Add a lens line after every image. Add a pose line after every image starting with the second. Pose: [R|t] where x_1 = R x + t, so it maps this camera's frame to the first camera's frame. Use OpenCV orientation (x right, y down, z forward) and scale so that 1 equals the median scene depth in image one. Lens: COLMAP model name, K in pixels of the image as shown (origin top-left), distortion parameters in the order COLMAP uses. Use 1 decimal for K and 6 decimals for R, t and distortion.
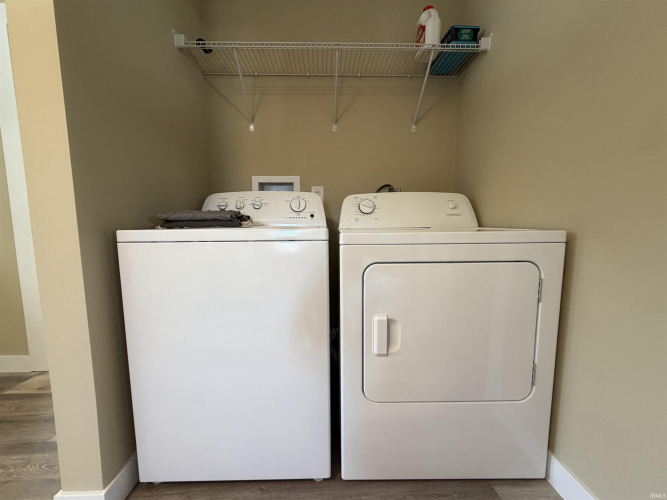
lens RADIAL K [[266.1, 0, 333.5], [0, 266.1, 250.0], [0, 0, 1]] dist [0.001505, -0.000106]
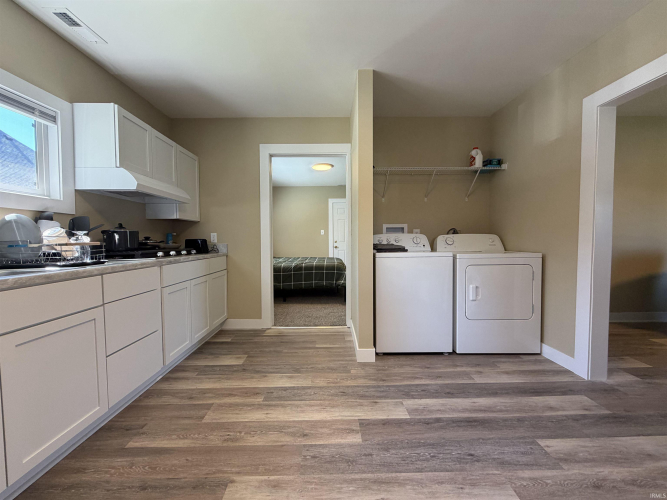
lens RADIAL K [[266.1, 0, 333.5], [0, 266.1, 250.0], [0, 0, 1]] dist [0.001505, -0.000106]
pose [[0.999577, -0.002704, -0.028968, -0.749897], [0.000586, 0.997342, -0.072864, 0.058523], [0.029088, 0.072817, 0.996921, -1.137038]]
